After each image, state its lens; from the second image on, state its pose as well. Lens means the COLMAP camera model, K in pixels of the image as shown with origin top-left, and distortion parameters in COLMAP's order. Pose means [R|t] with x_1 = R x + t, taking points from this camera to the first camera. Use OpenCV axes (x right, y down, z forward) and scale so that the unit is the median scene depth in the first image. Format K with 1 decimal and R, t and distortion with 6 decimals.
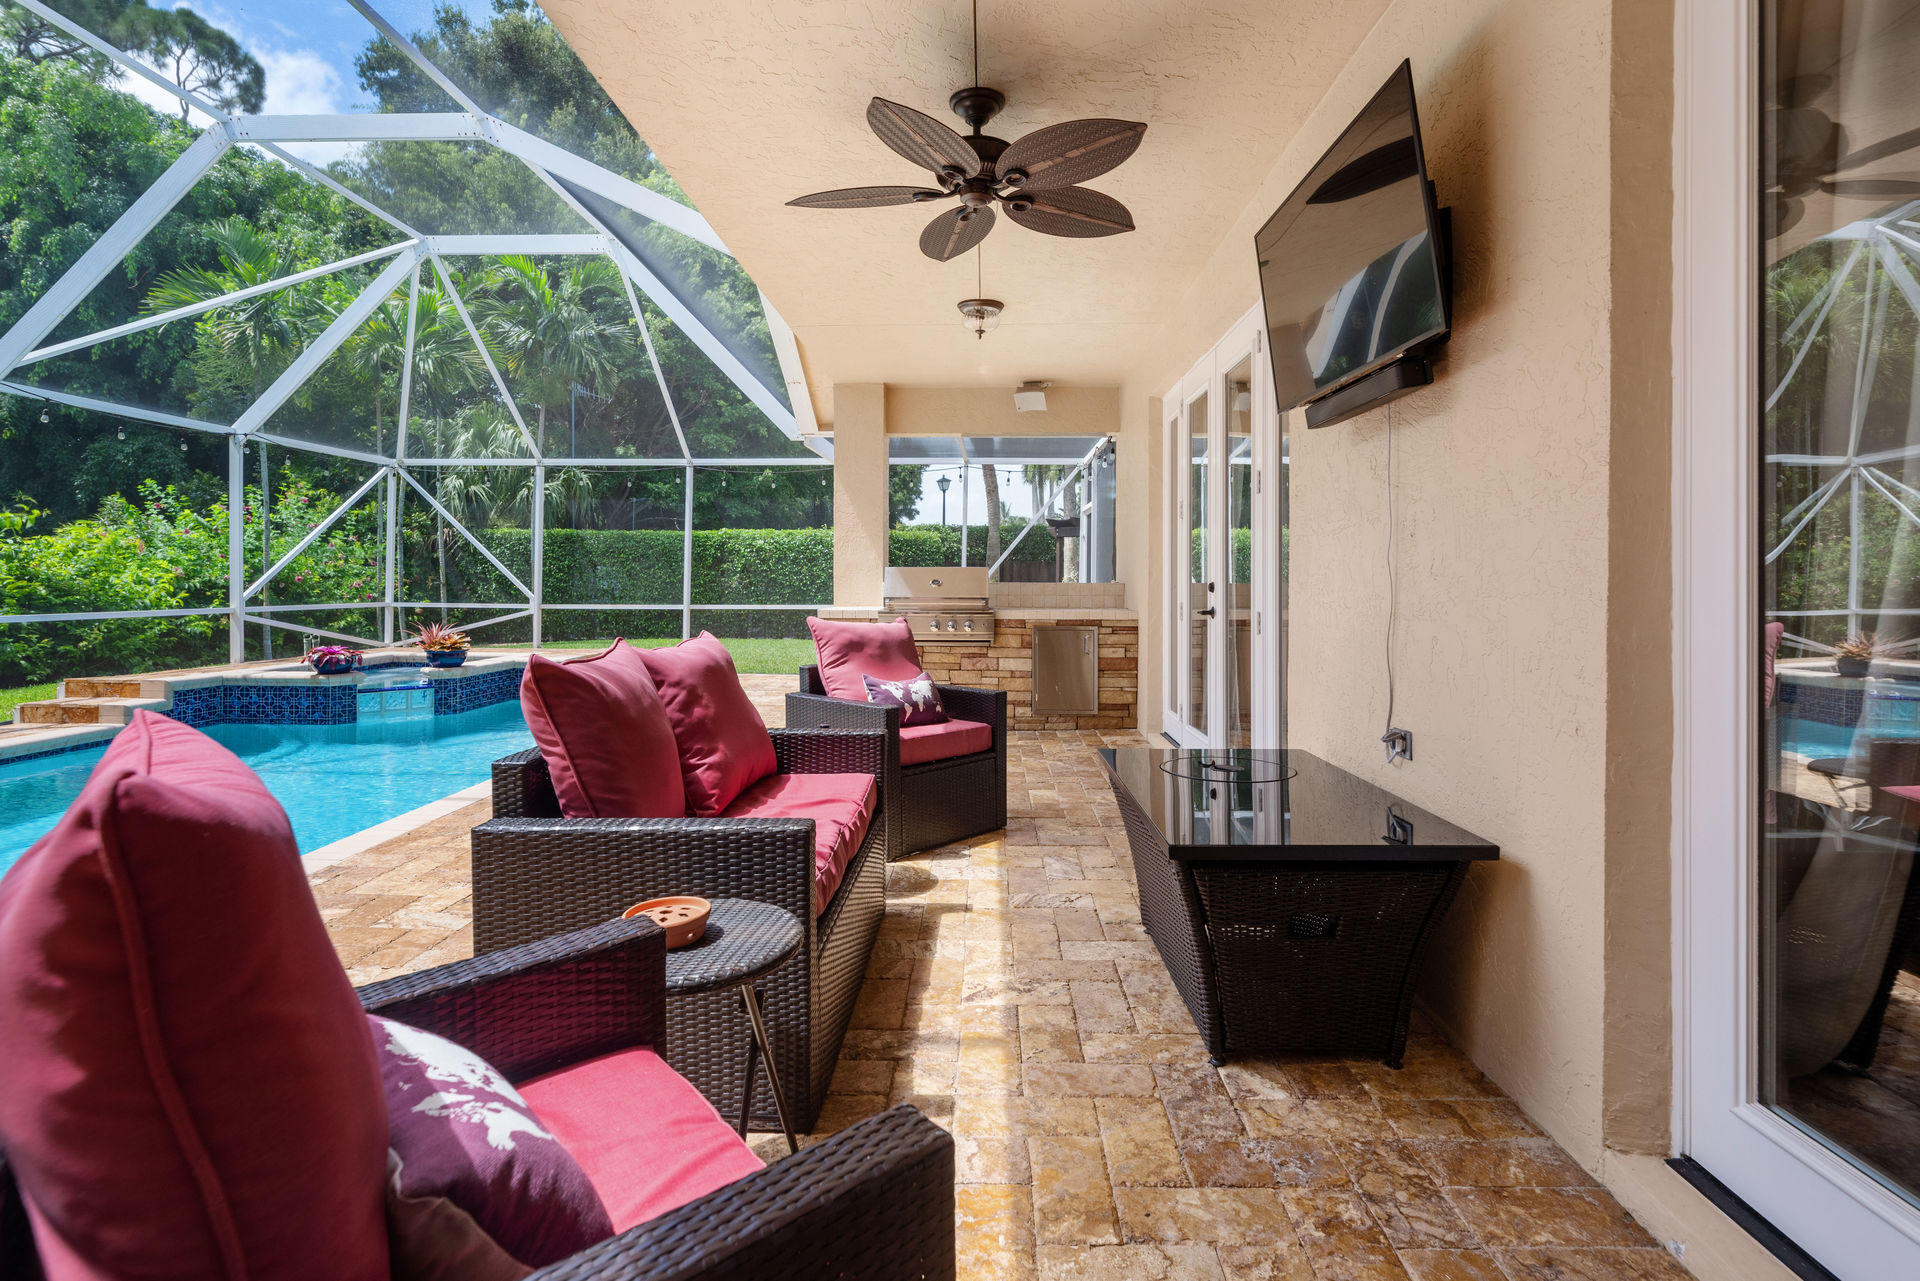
lens RADIAL K [[917.1, 0, 956.3], [0, 917.1, 572.9], [0, 0, 1]] dist [-0.001047, -0.000148]
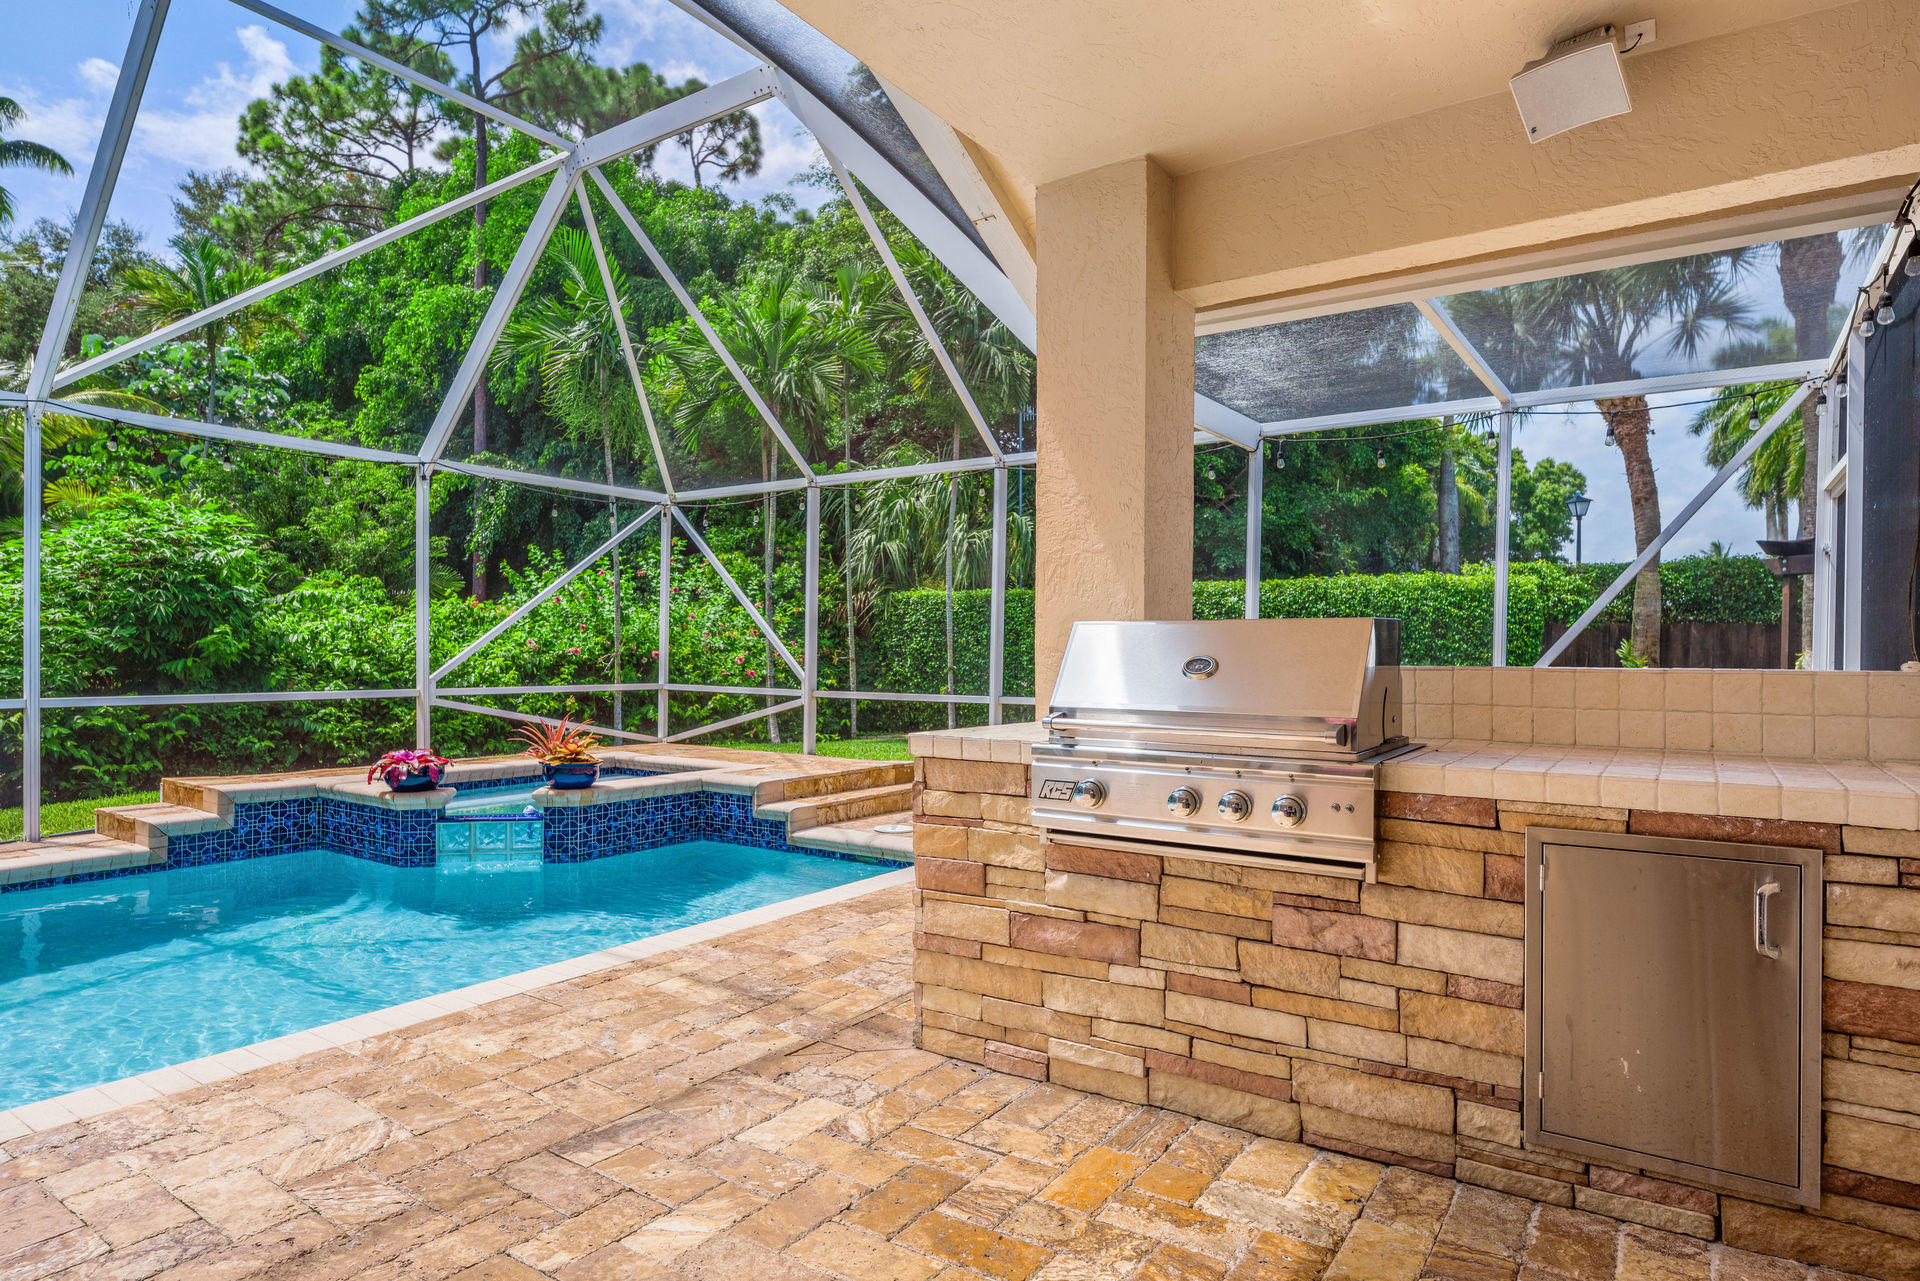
lens RADIAL K [[1072.7, 0, 965.0], [0, 1072.7, 654.1], [0, 0, 1]] dist [-0.002080, -0.001543]
pose [[0.844530, 0.002674, -0.535501, 0.097136], [0.000878, 0.999979, 0.006377, 0.002974], [0.535507, -0.005856, 0.844511, 0.541707]]
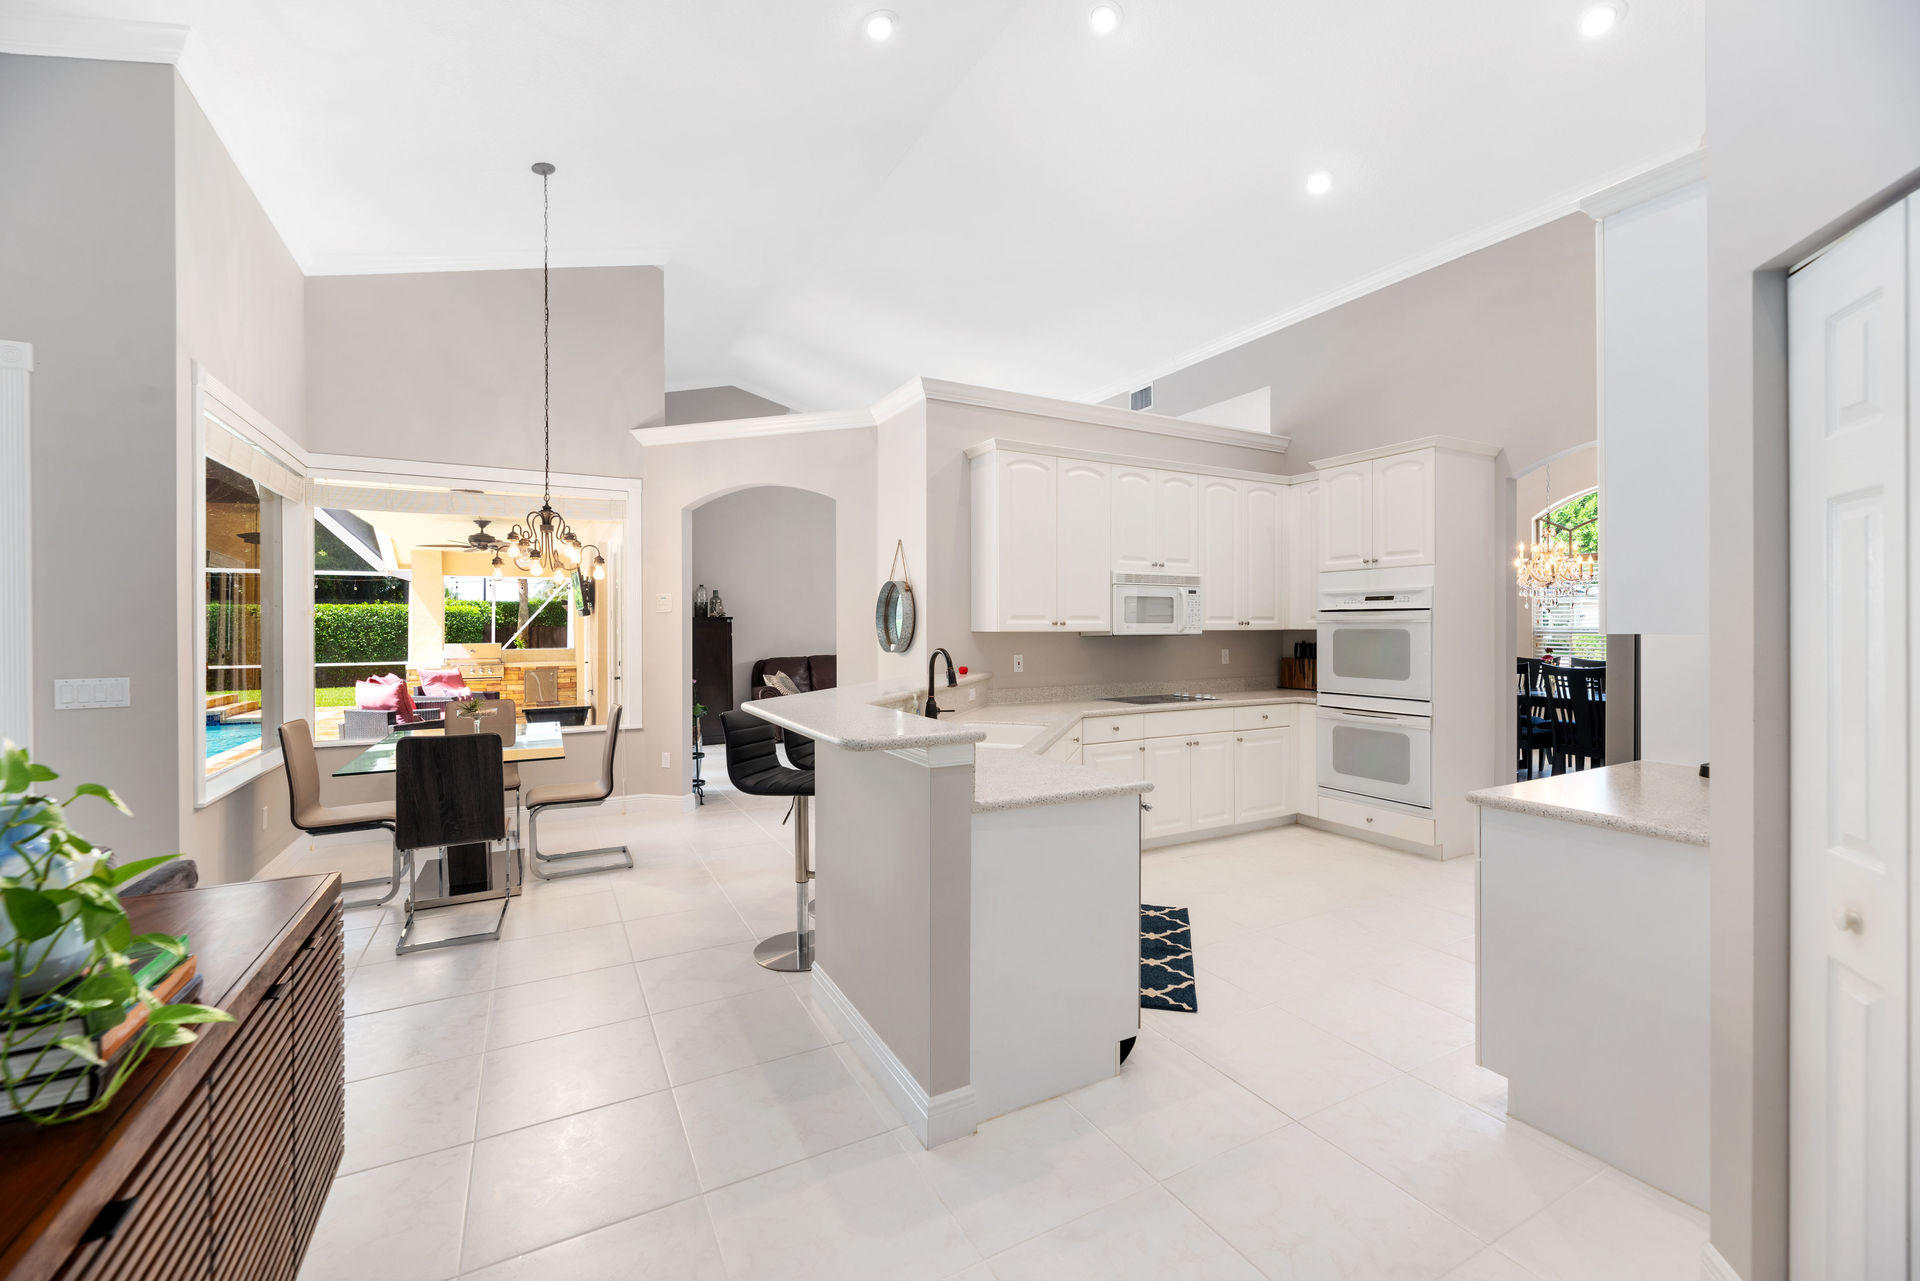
lens RADIAL K [[787.4, 0, 959.1], [0, 787.4, 630.1], [0, 0, 1]] dist [-0.001636, -0.000069]
pose [[0.866356, -0.008559, 0.499353, 0.038590], [0.003373, 0.999931, 0.011287, -0.047737], [-0.499415, -0.008094, 0.866325, -0.999433]]
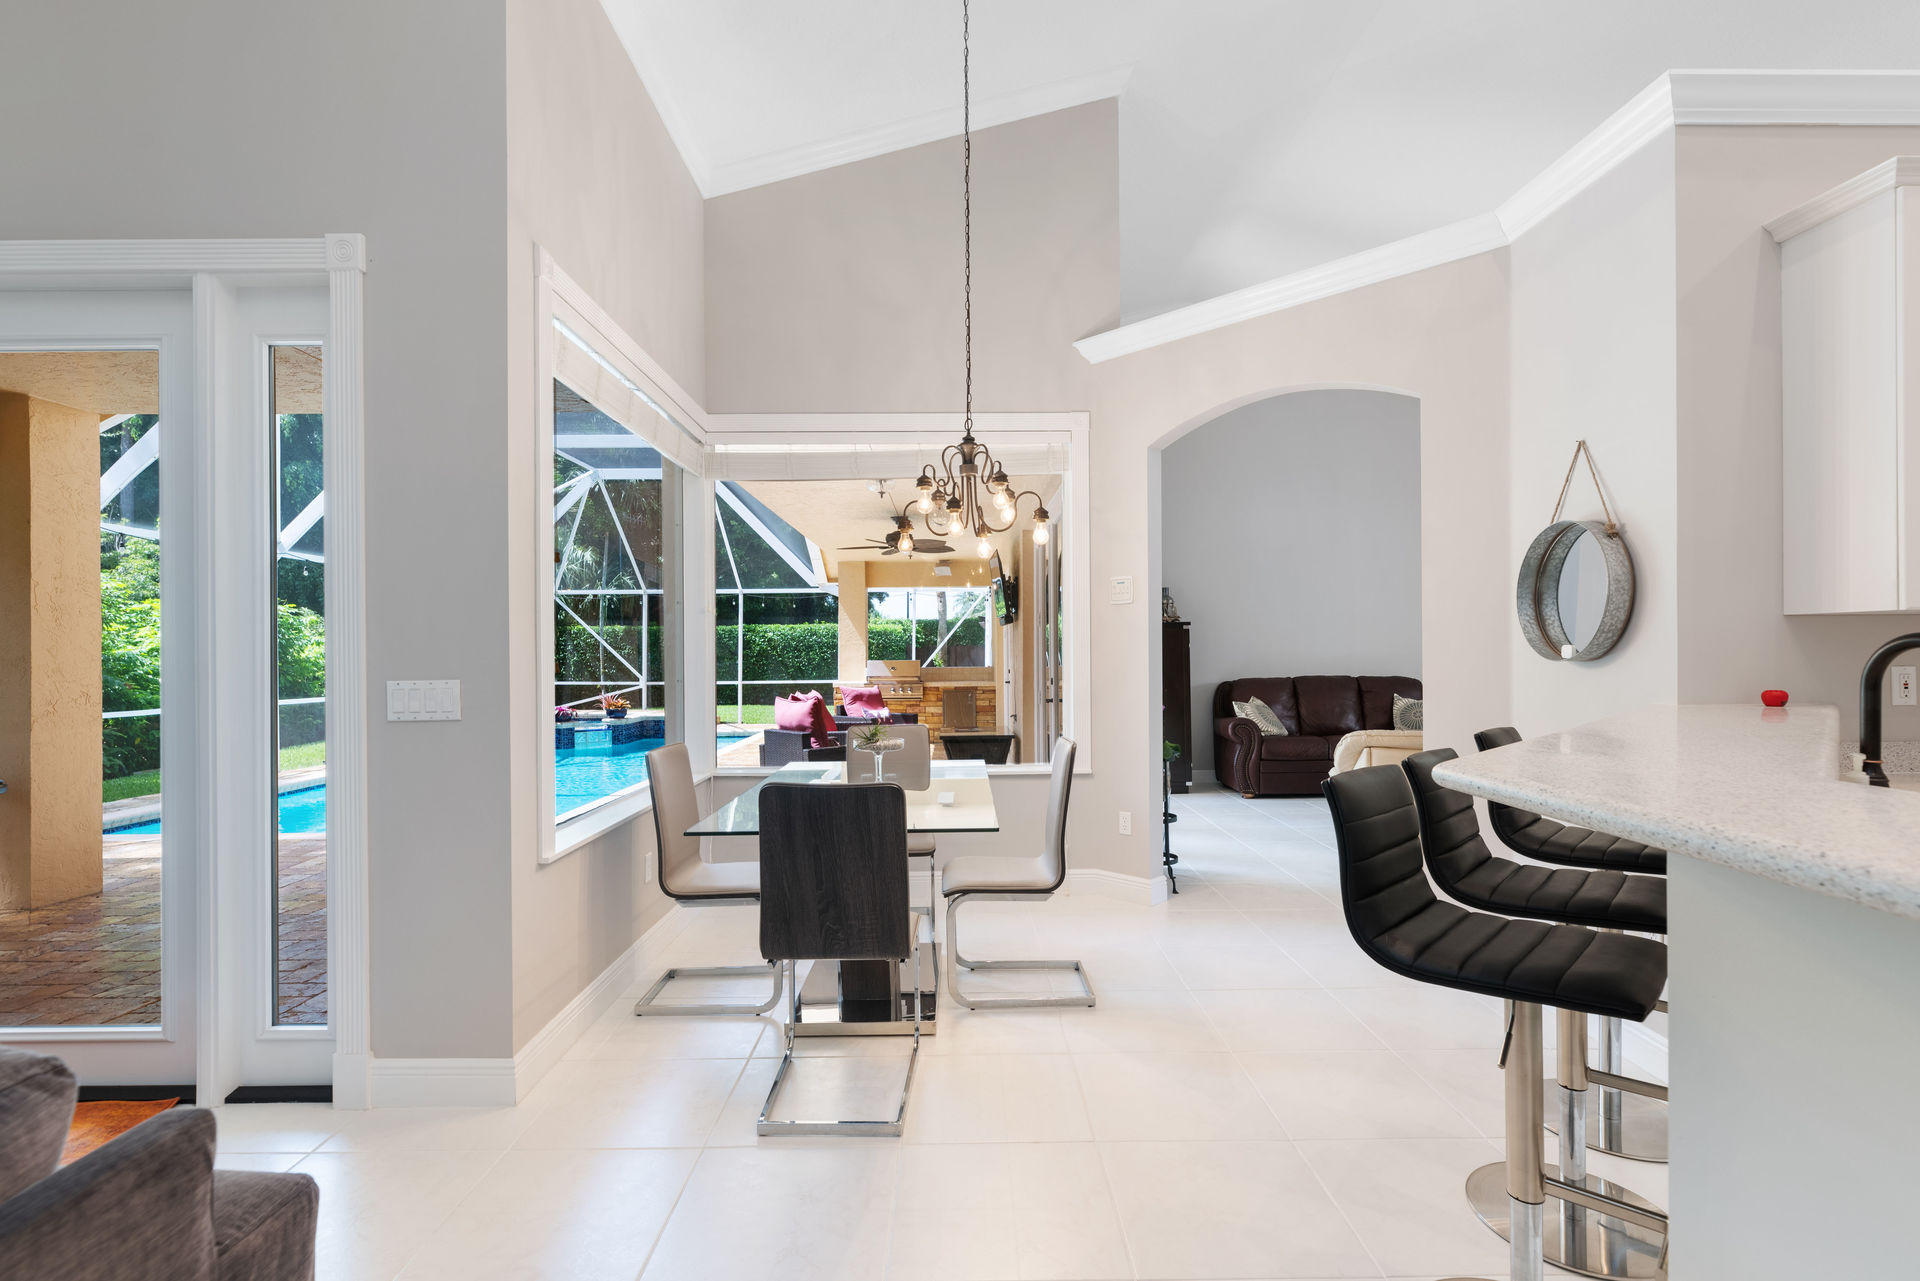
lens RADIAL K [[894.6, 0, 957.8], [0, 894.6, 652.0], [0, 0, 1]] dist [-0.001660, -0.000036]
pose [[0.999370, -0.010723, 0.033843, 0.044290], [0.010490, 0.999920, 0.007058, -0.032016], [-0.033916, -0.006699, 0.999402, -0.789218]]
